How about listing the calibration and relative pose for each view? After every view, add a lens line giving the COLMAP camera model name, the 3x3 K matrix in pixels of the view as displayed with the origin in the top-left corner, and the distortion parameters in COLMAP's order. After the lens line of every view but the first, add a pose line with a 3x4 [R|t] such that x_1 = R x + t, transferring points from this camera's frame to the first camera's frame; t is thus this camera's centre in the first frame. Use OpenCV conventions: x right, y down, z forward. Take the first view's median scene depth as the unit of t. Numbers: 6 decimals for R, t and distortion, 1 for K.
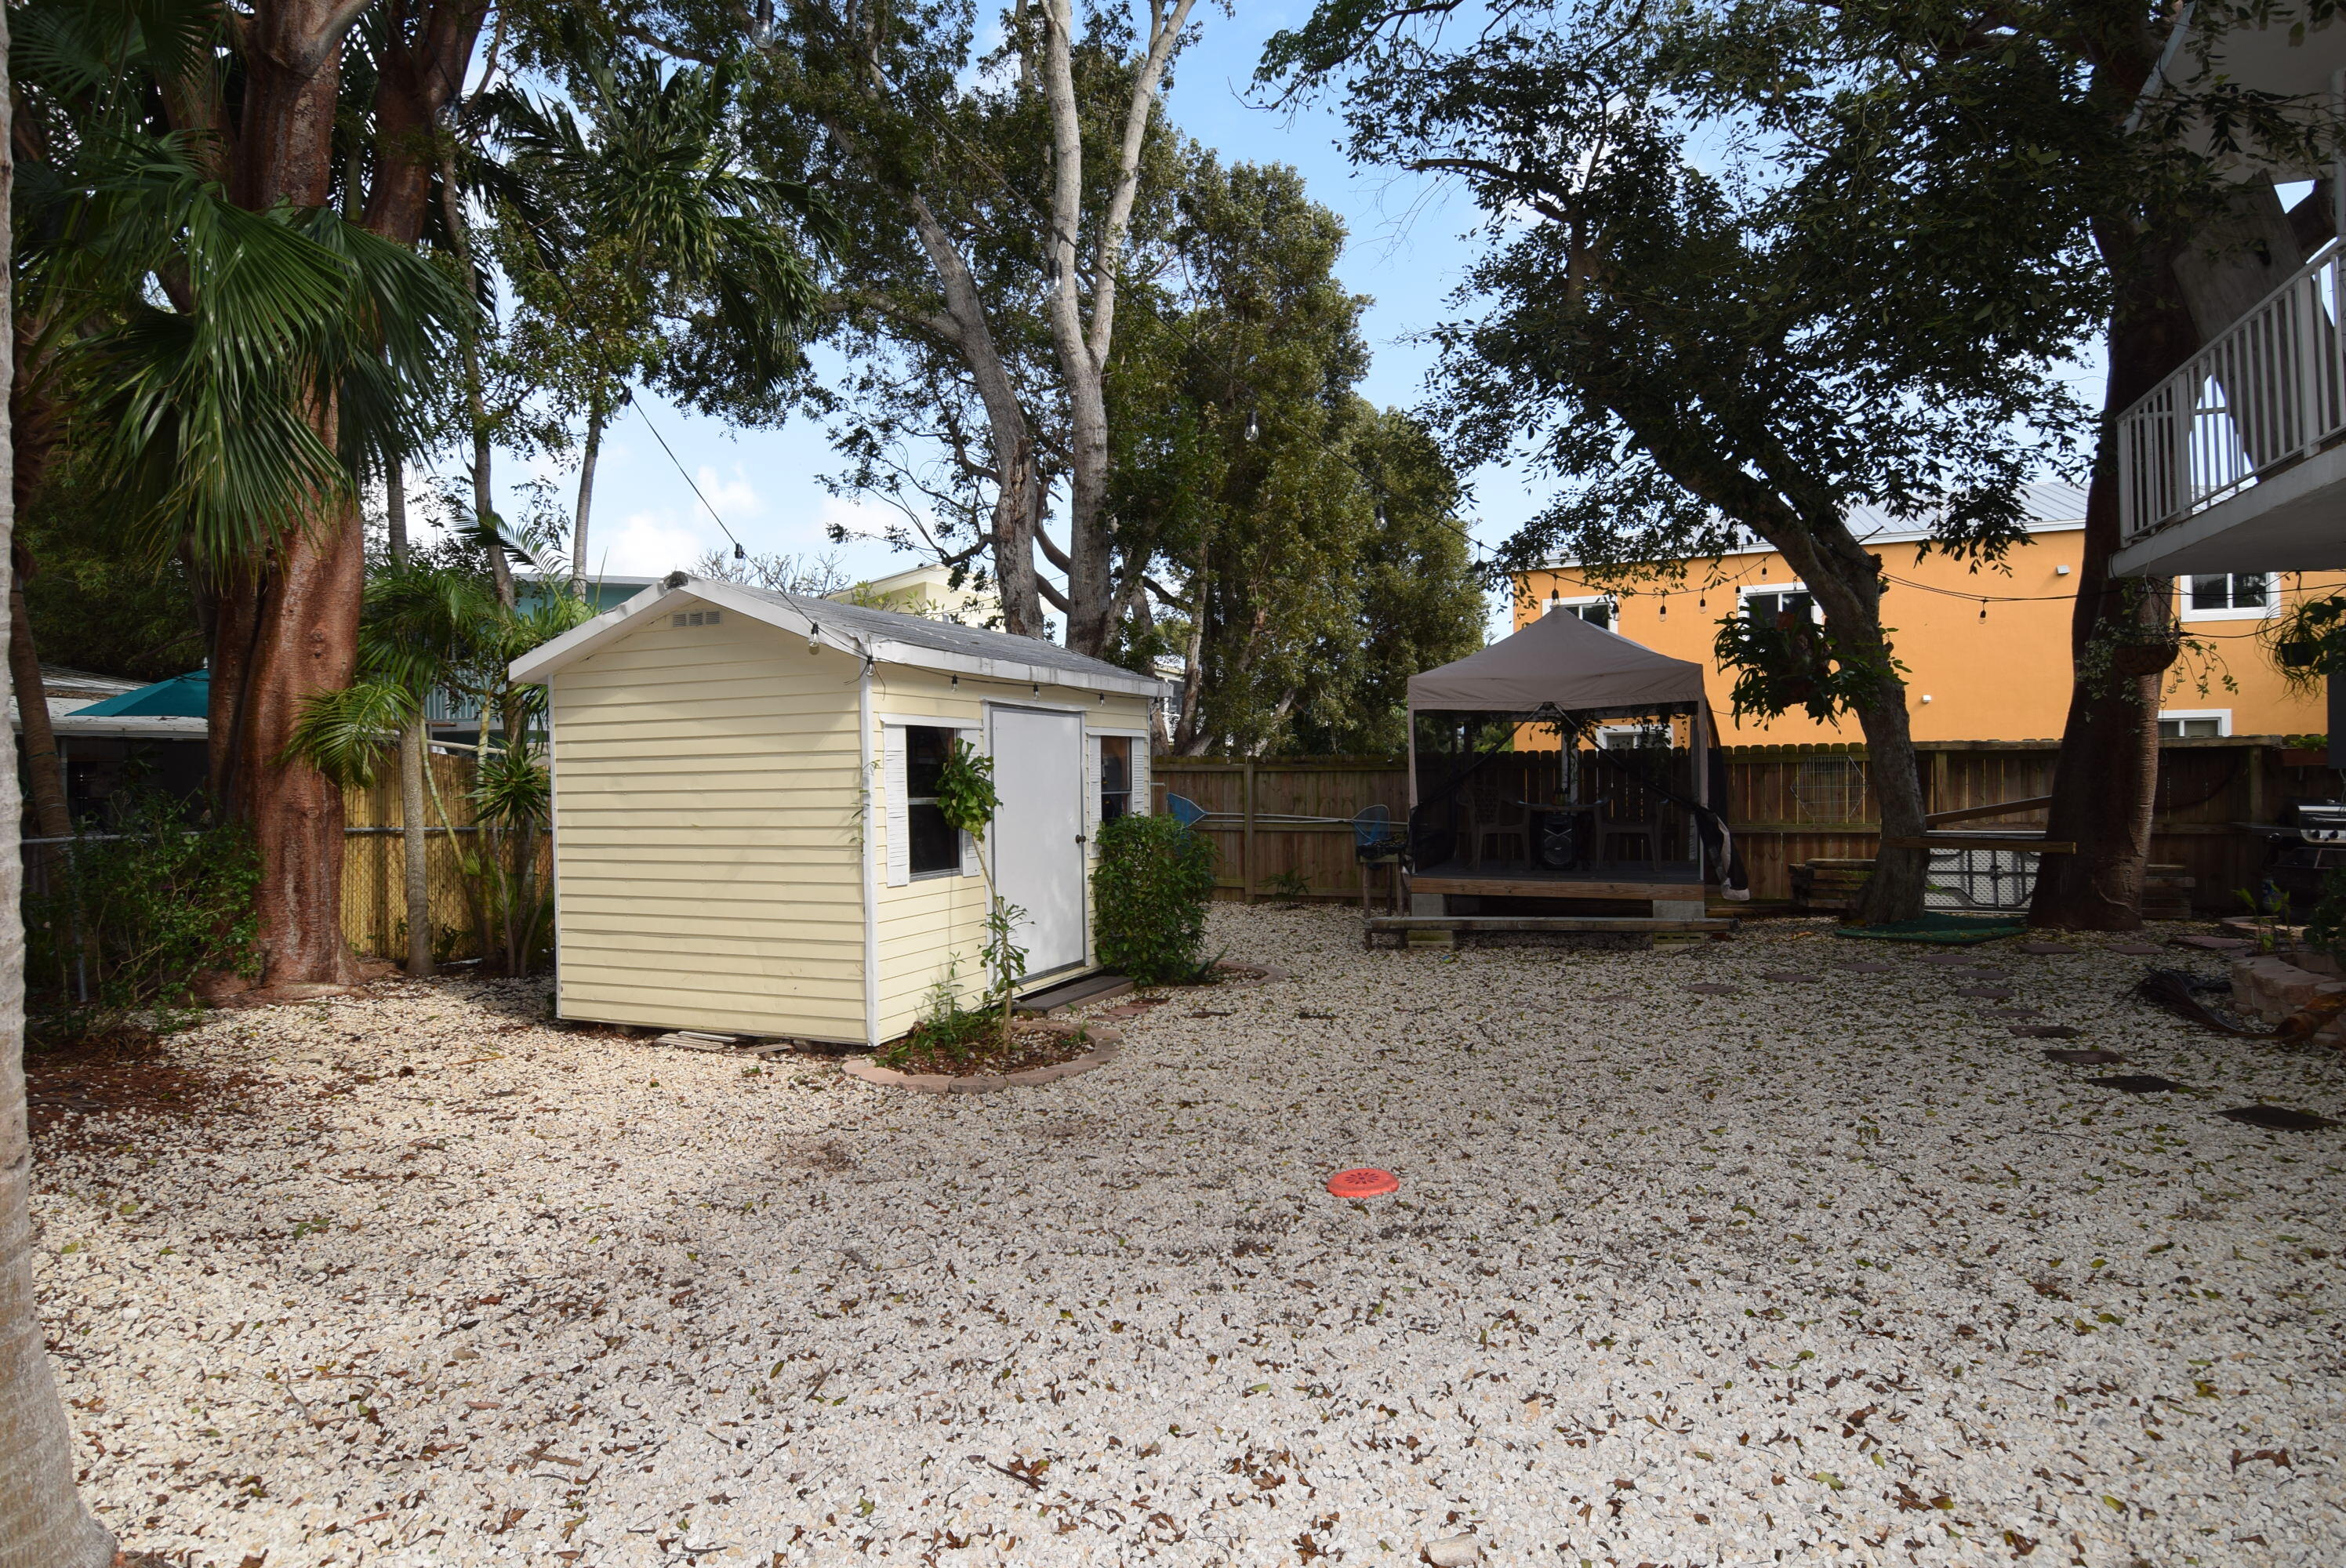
lens RADIAL K [[1224.7, 0, 1175.4], [0, 1224.7, 783.8], [0, 0, 1]] dist [0.045024, -0.048366]
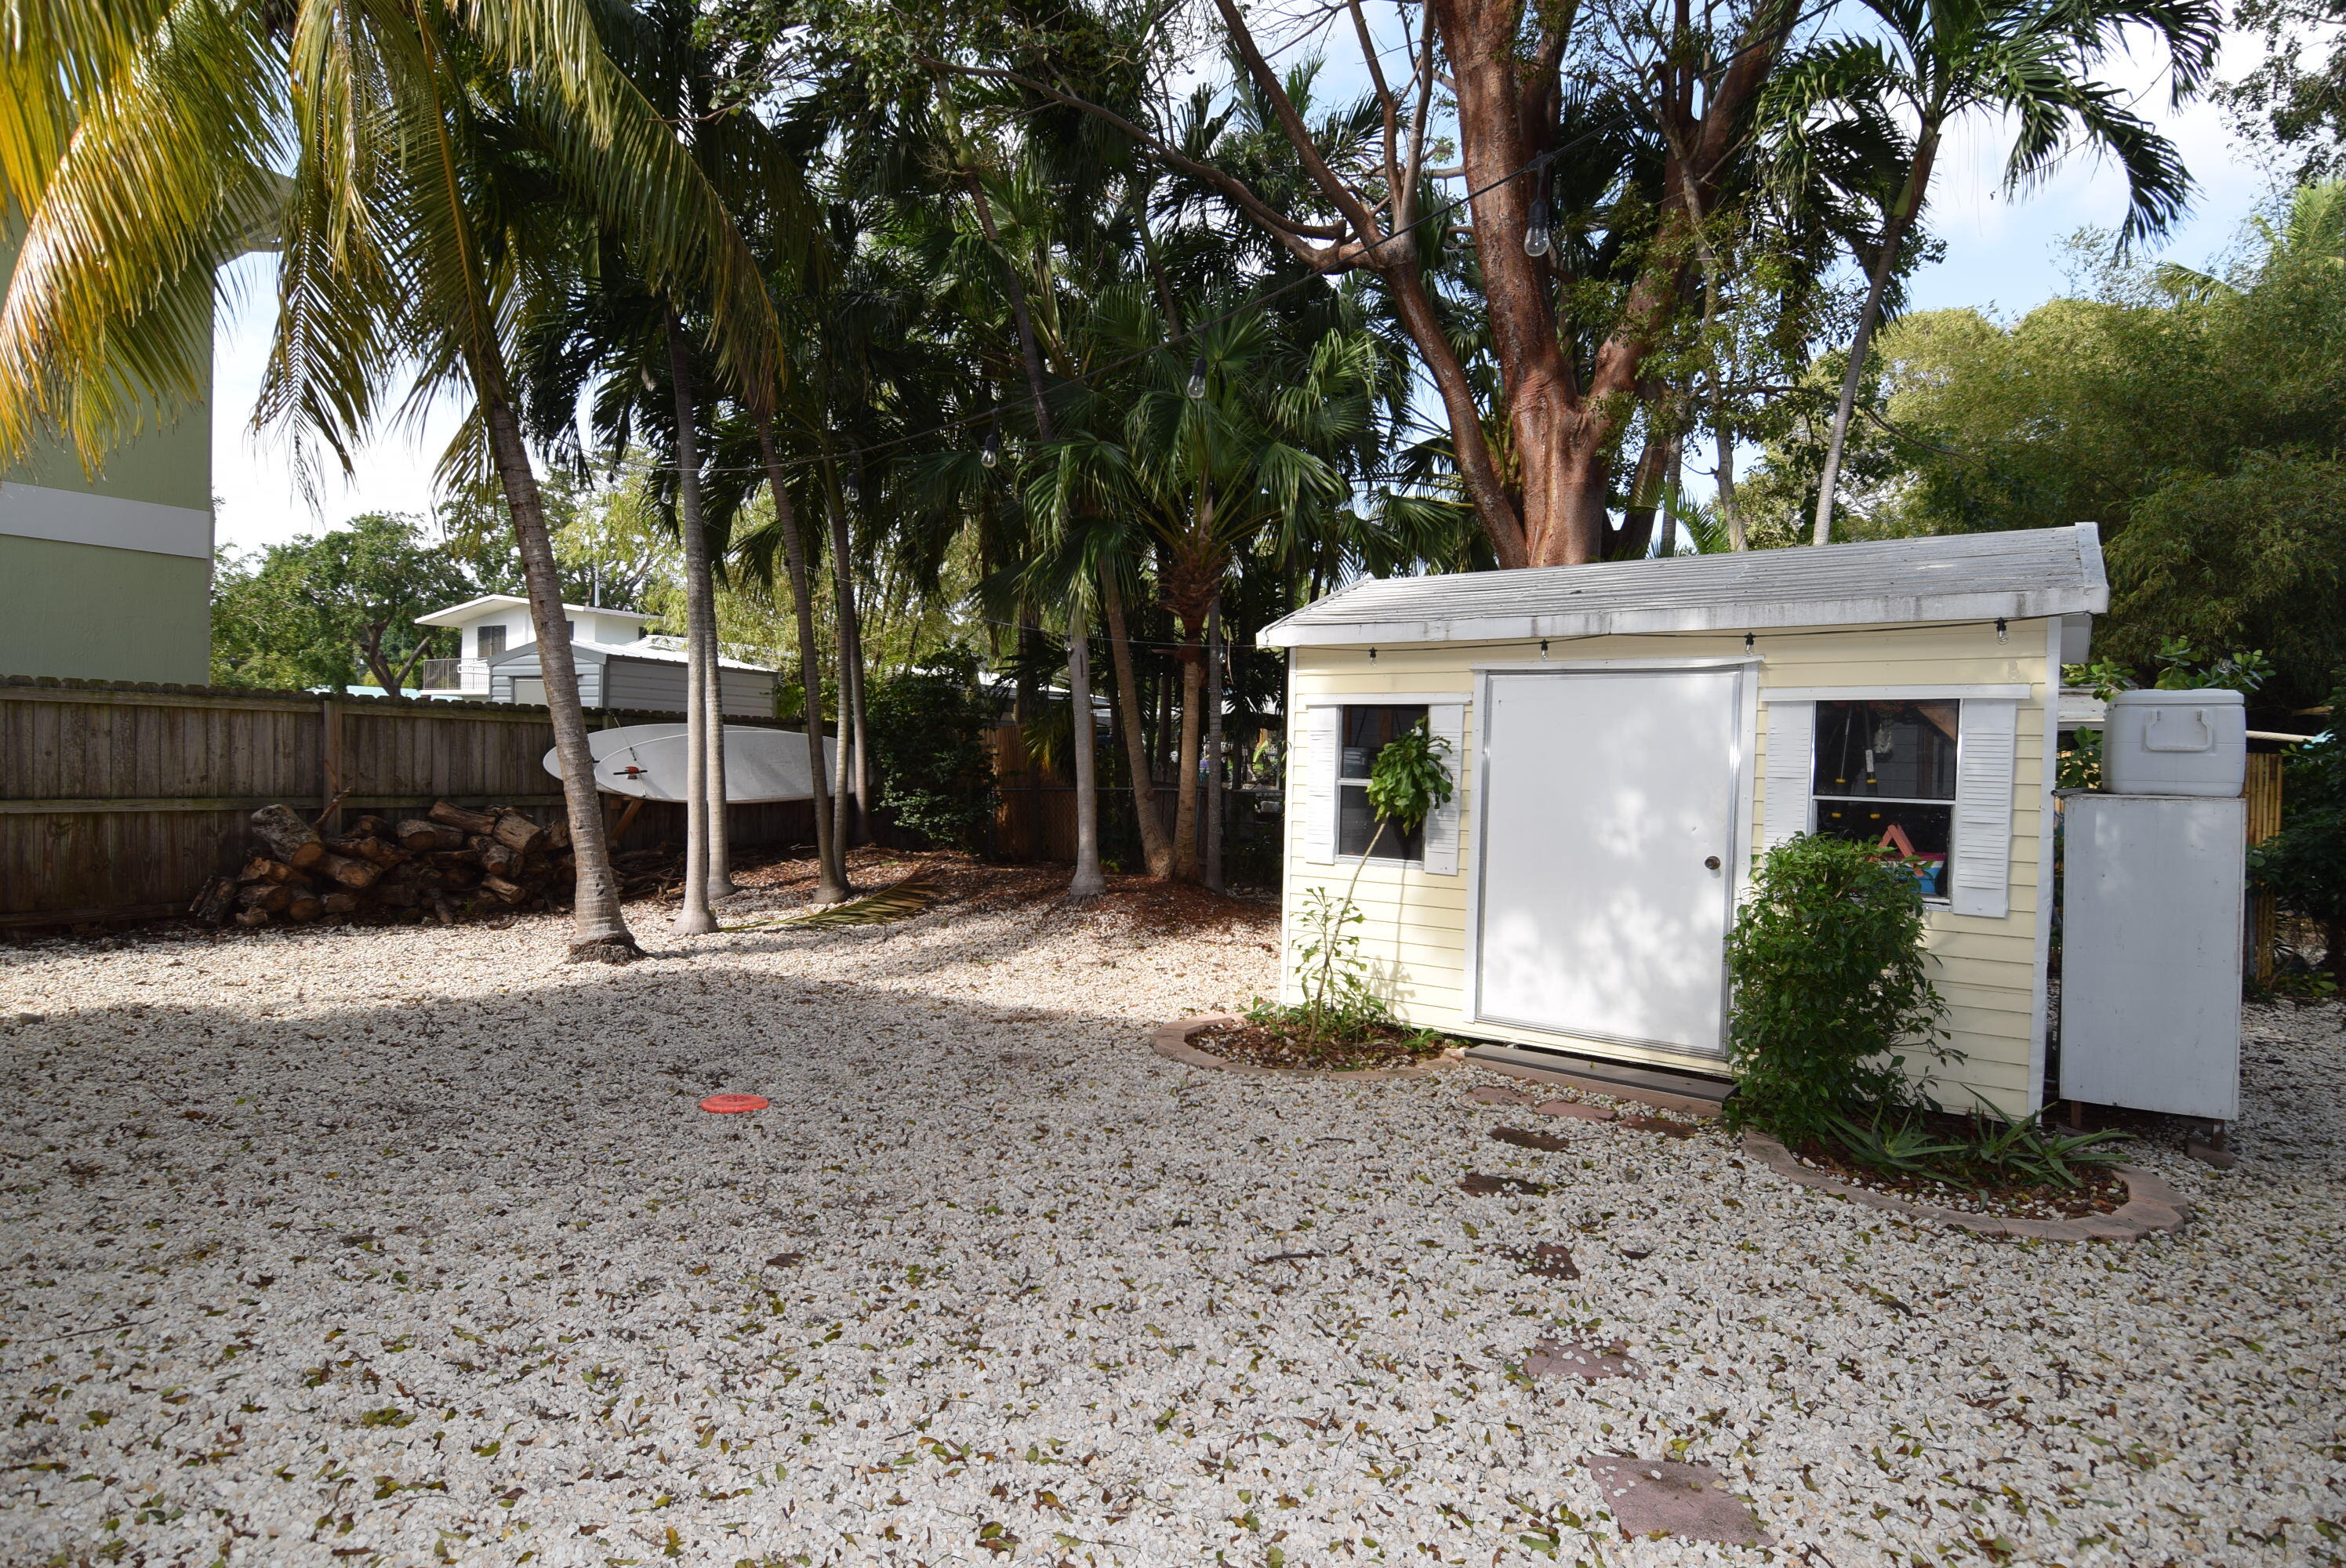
lens RADIAL K [[1224.7, 0, 1175.4], [0, 1224.7, 783.8], [0, 0, 1]] dist [0.045024, -0.048366]
pose [[-0.205266, 0.027898, -0.978308, 0.499071], [-0.029278, 0.998971, 0.034631, -0.008777], [0.978268, 0.035752, -0.204238, 0.683243]]
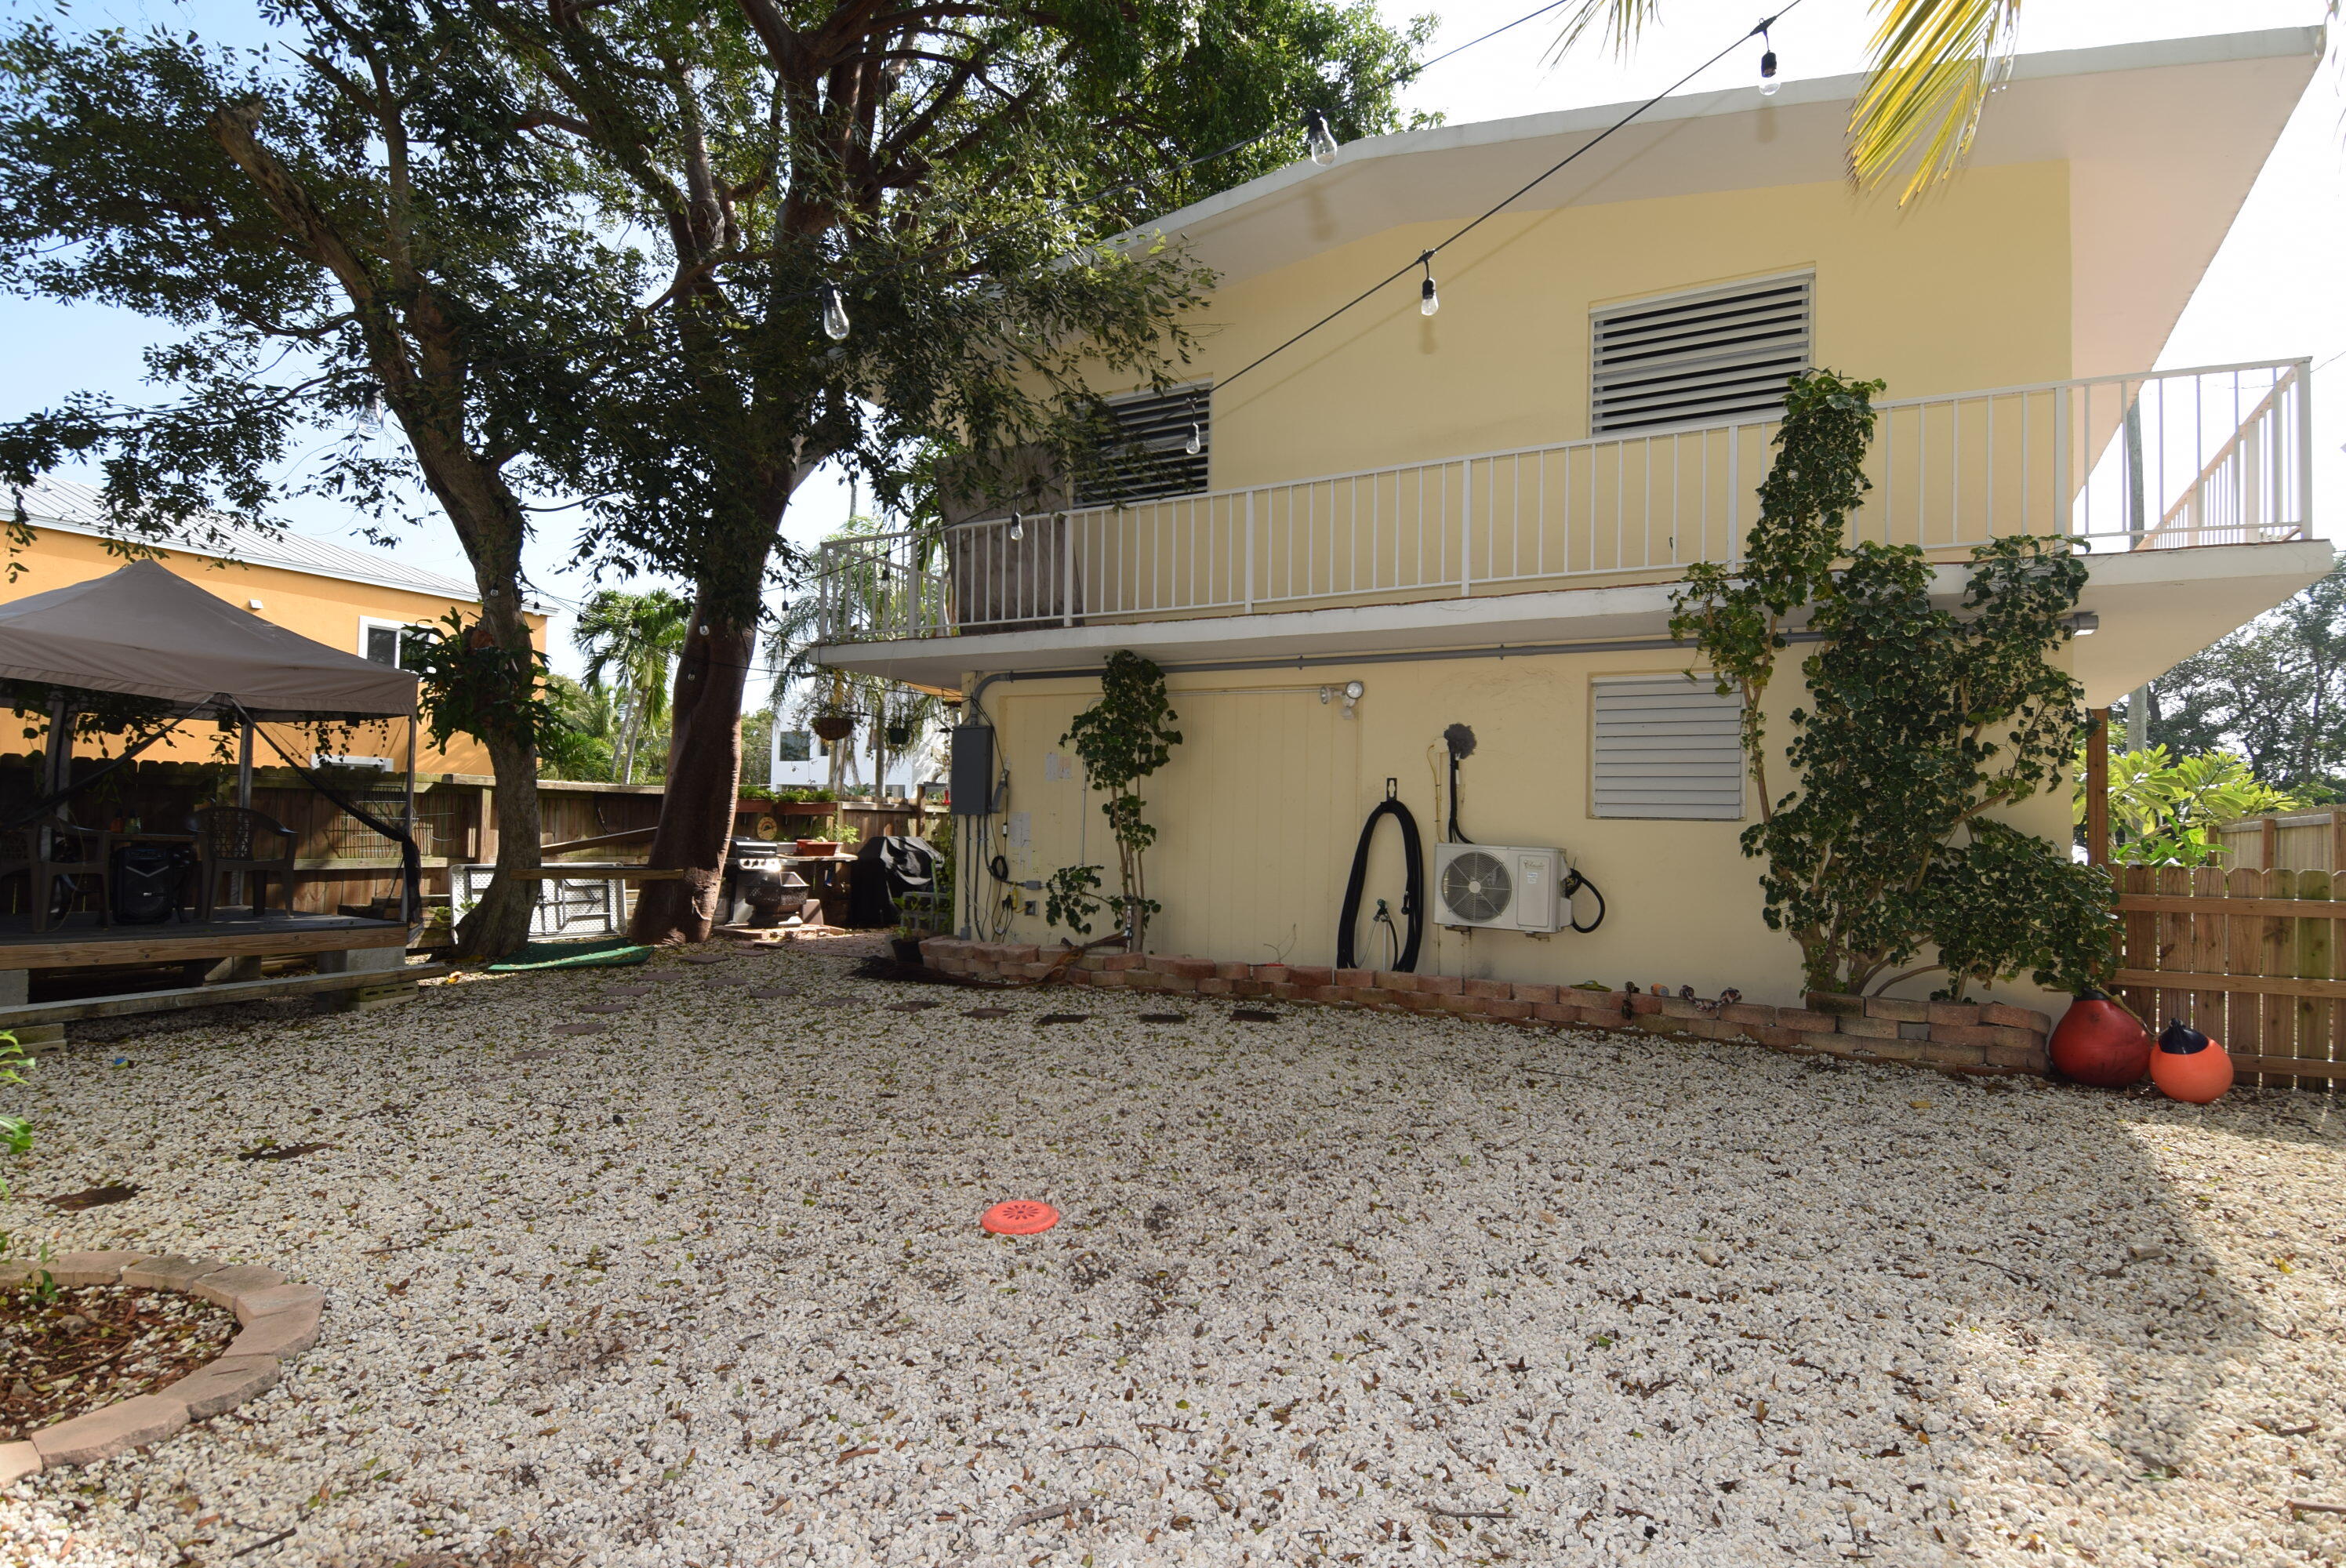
lens RADIAL K [[1224.7, 0, 1175.4], [0, 1224.7, 783.8], [0, 0, 1]] dist [0.045024, -0.048366]
pose [[0.136657, 0.054745, 0.989105, -0.335935], [-0.019399, 0.998428, -0.052581, 0.015037], [-0.990428, -0.012002, 0.137504, 0.316973]]
